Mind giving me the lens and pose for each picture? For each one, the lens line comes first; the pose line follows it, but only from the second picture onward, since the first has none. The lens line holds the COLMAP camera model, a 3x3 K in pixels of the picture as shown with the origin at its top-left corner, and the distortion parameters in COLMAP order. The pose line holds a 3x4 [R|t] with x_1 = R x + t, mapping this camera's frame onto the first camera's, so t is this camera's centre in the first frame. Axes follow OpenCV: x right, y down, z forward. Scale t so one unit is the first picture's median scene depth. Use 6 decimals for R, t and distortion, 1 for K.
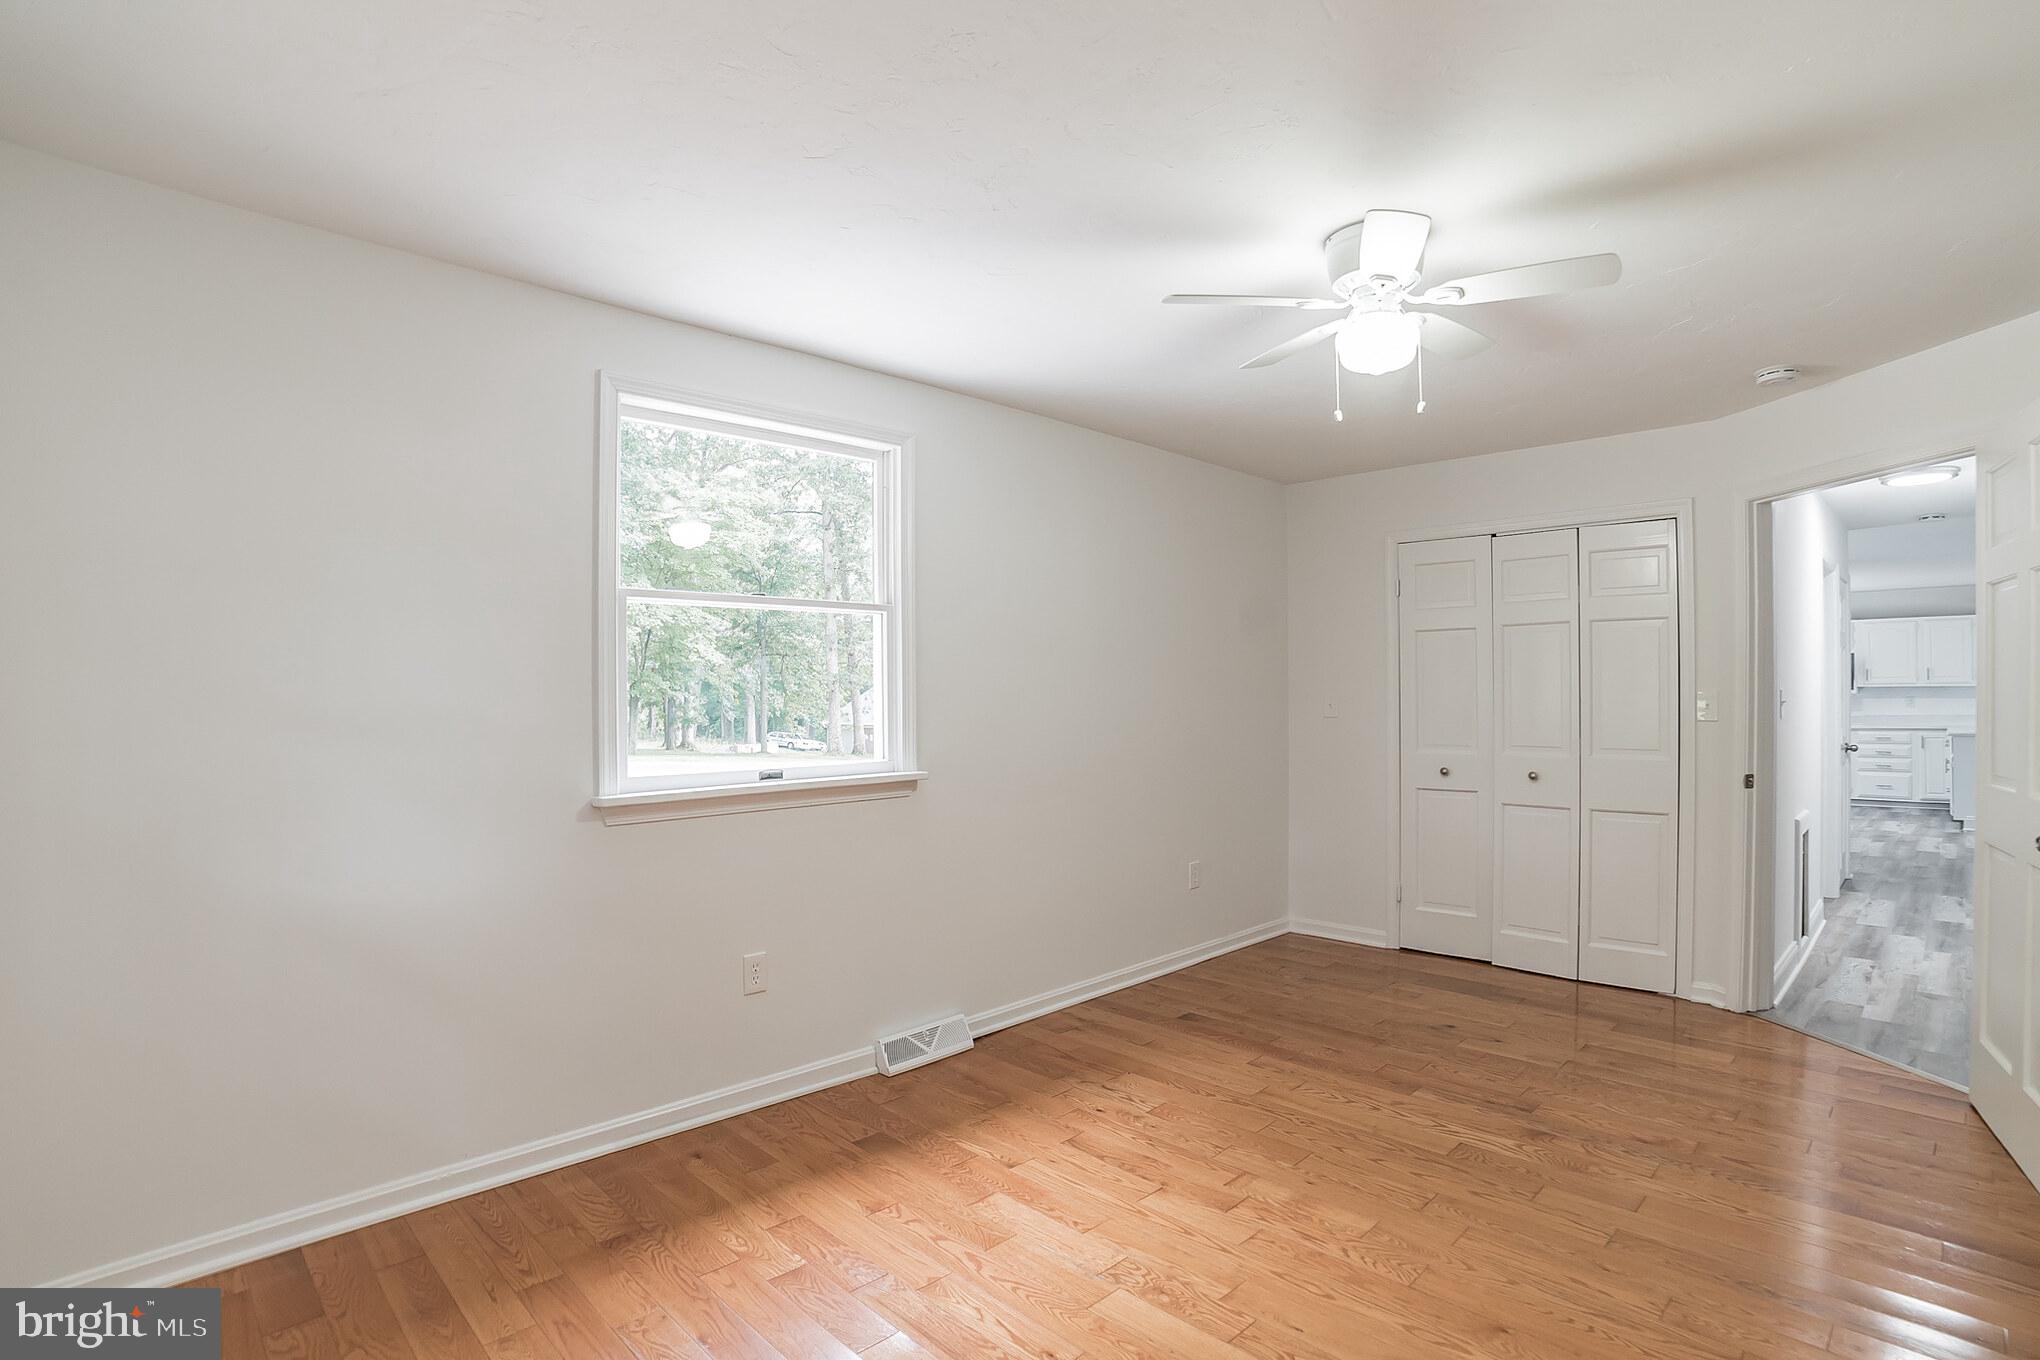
lens RADIAL K [[1018.3, 0, 1002.7], [0, 1018.3, 709.1], [0, 0, 1]] dist [-0.069431, 0.000273]
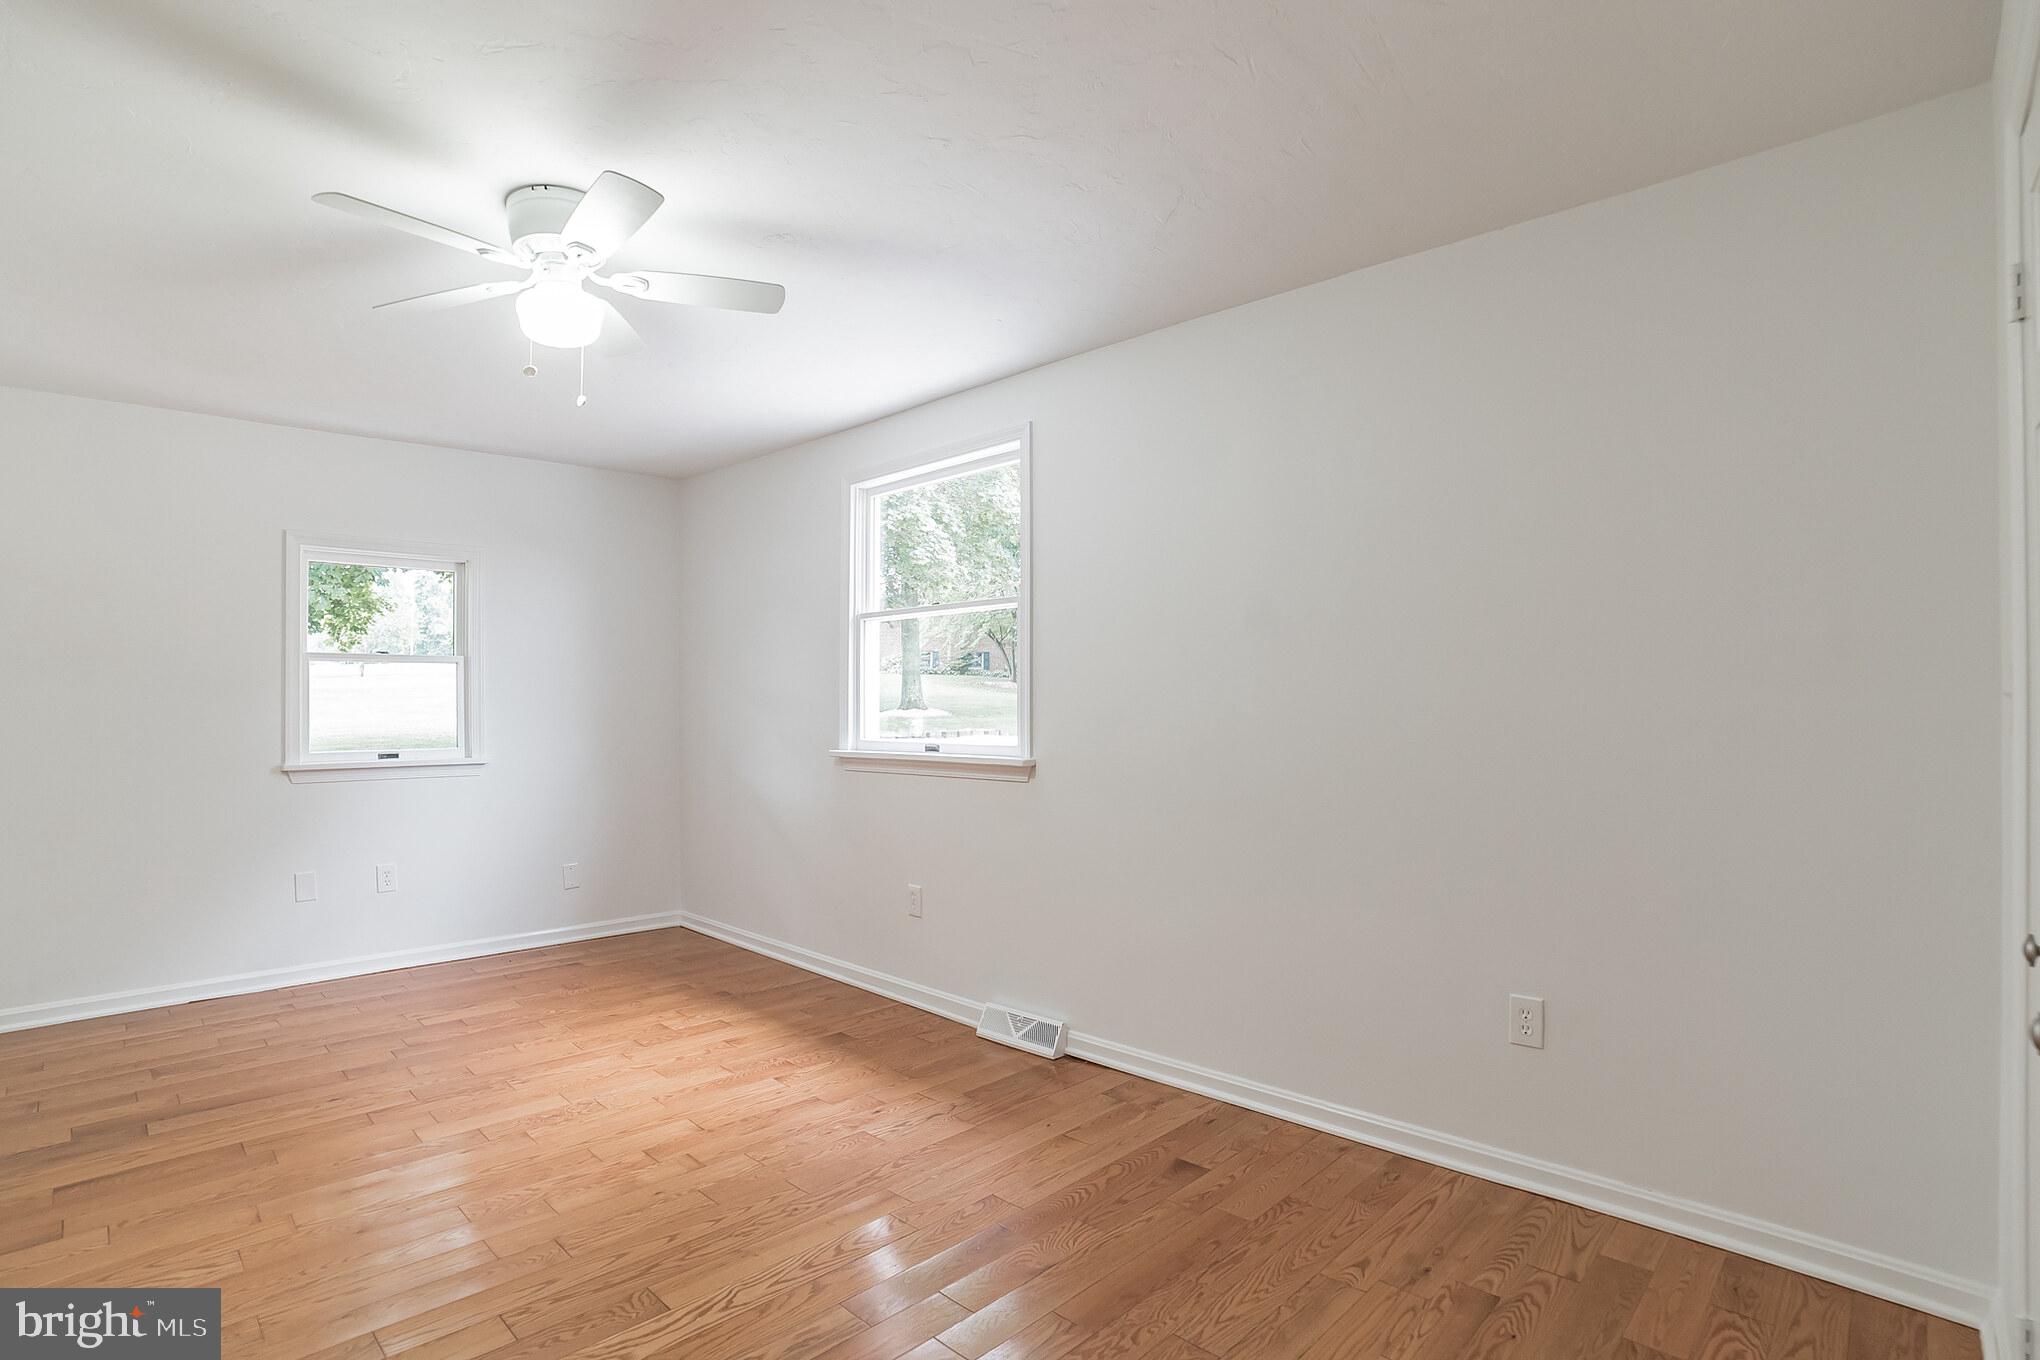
lens RADIAL K [[1018.3, 0, 1002.7], [0, 1018.3, 709.1], [0, 0, 1]] dist [-0.069431, 0.000273]
pose [[-0.027365, -0.000805, -0.999625, 1.026209], [-0.001388, 0.999999, -0.000768, 0.017696], [0.999625, 0.001366, -0.027366, 1.122564]]
